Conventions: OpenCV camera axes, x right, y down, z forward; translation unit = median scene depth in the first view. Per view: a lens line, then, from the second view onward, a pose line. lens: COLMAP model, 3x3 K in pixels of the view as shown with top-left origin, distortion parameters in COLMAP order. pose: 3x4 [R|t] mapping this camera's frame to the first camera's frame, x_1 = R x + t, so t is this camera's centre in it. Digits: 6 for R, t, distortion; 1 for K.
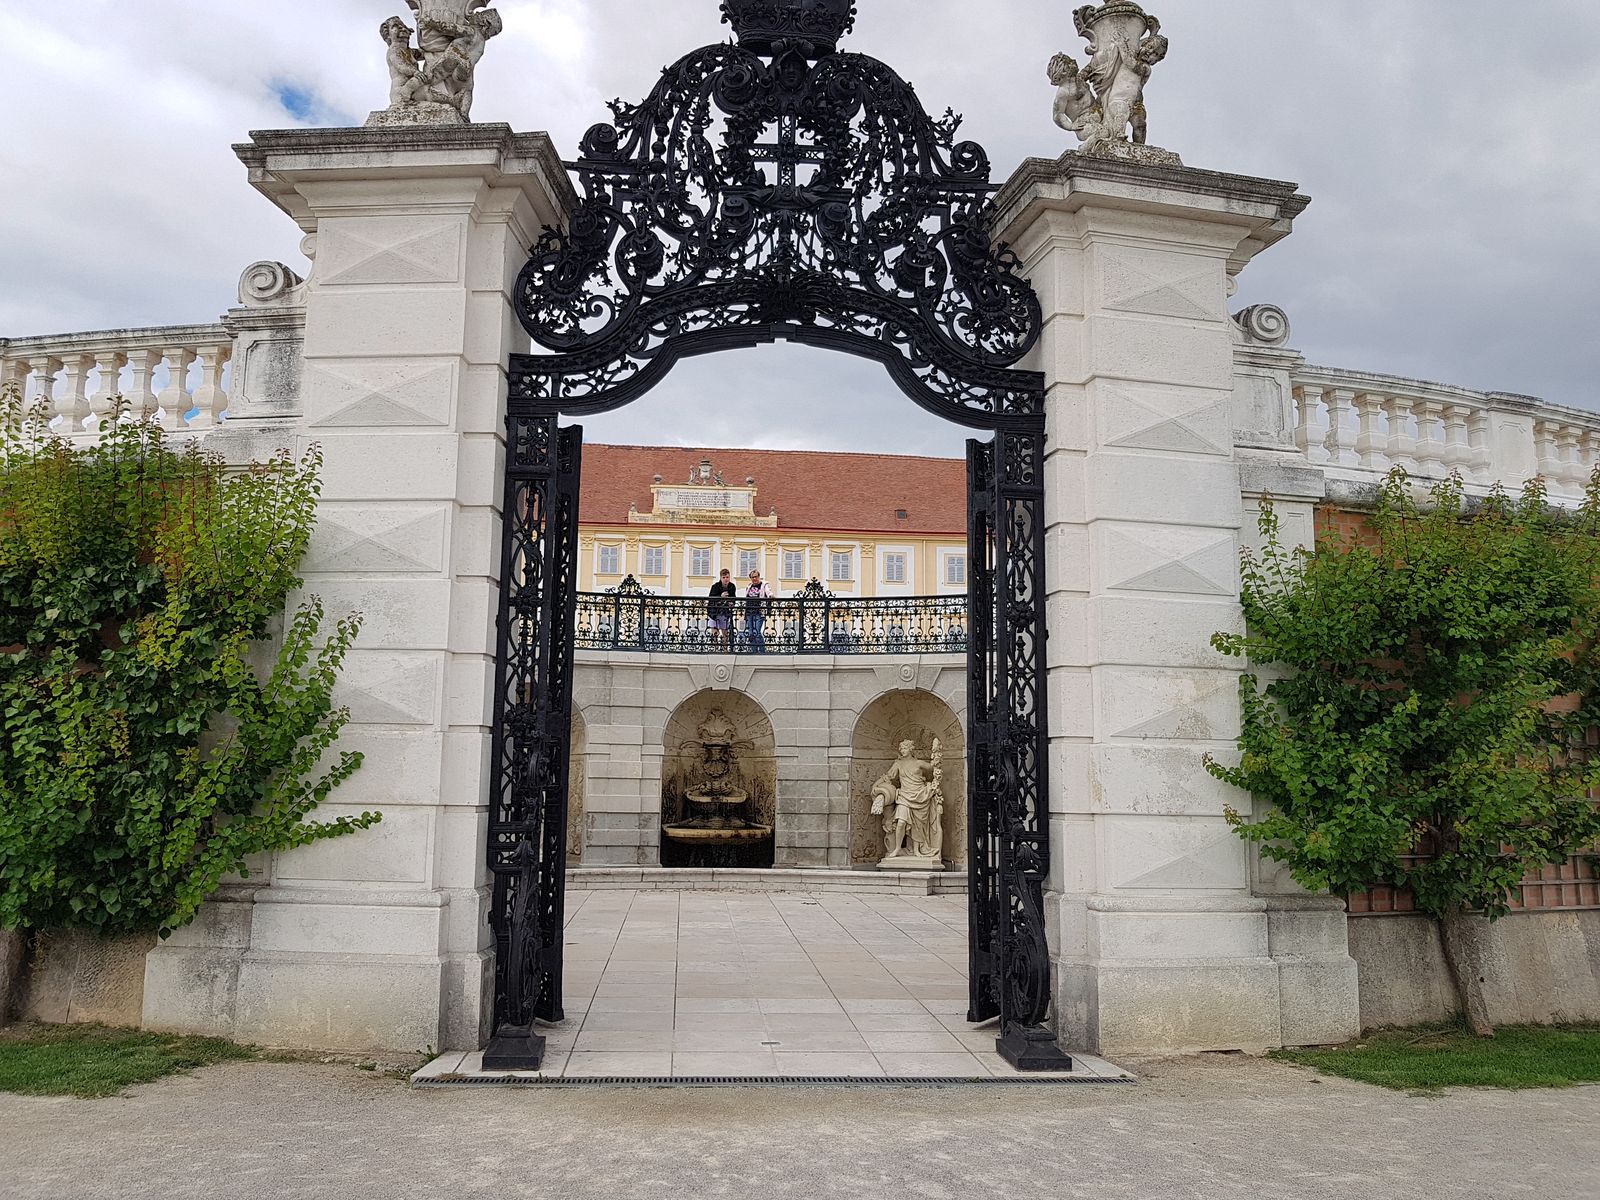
lens RADIAL K [[1310.9, 0, 753.6], [0, 1310.9, 601.5], [0, 0, 1]] dist [-0.012212, 0.000910]
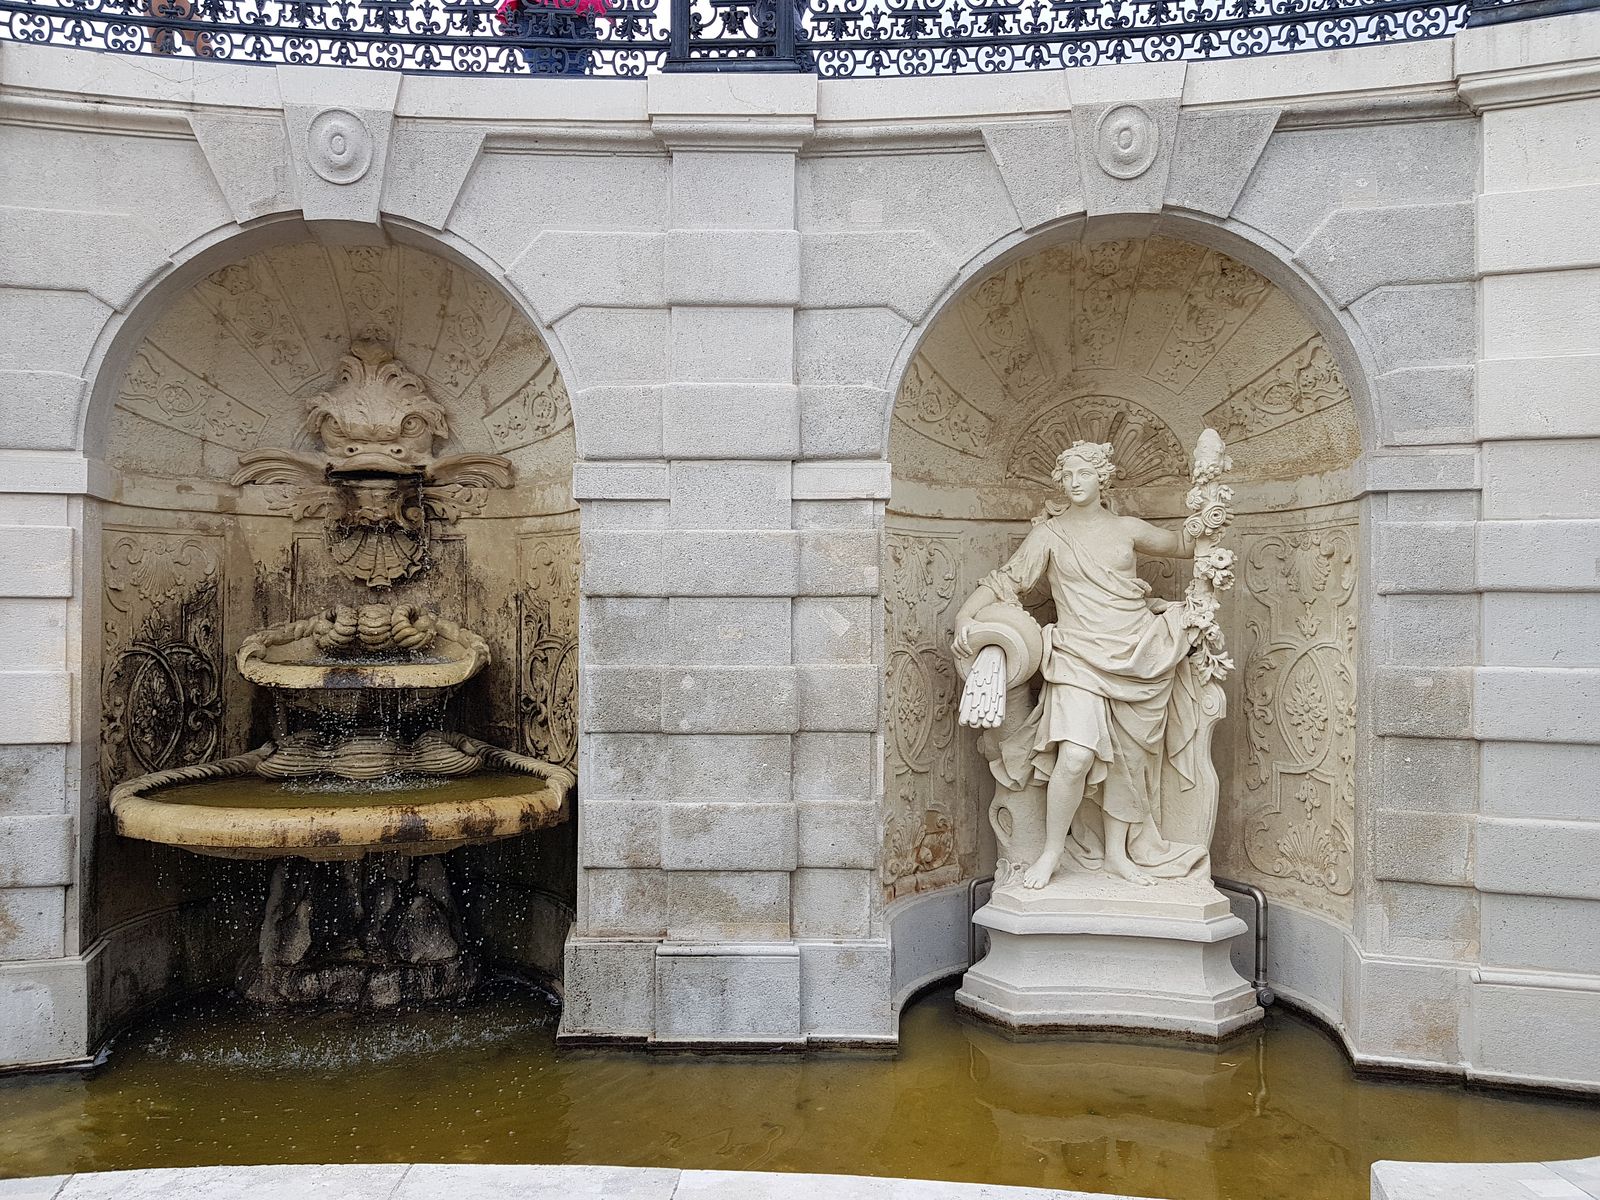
lens RADIAL K [[1310.9, 0, 753.6], [0, 1310.9, 601.5], [0, 0, 1]] dist [-0.012212, 0.000910]
pose [[0.997263, -0.010500, 0.073191, 0.030734], [0.000468, 0.990742, 0.135756, 0.101305], [-0.073938, -0.135350, 0.988035, 0.737412]]
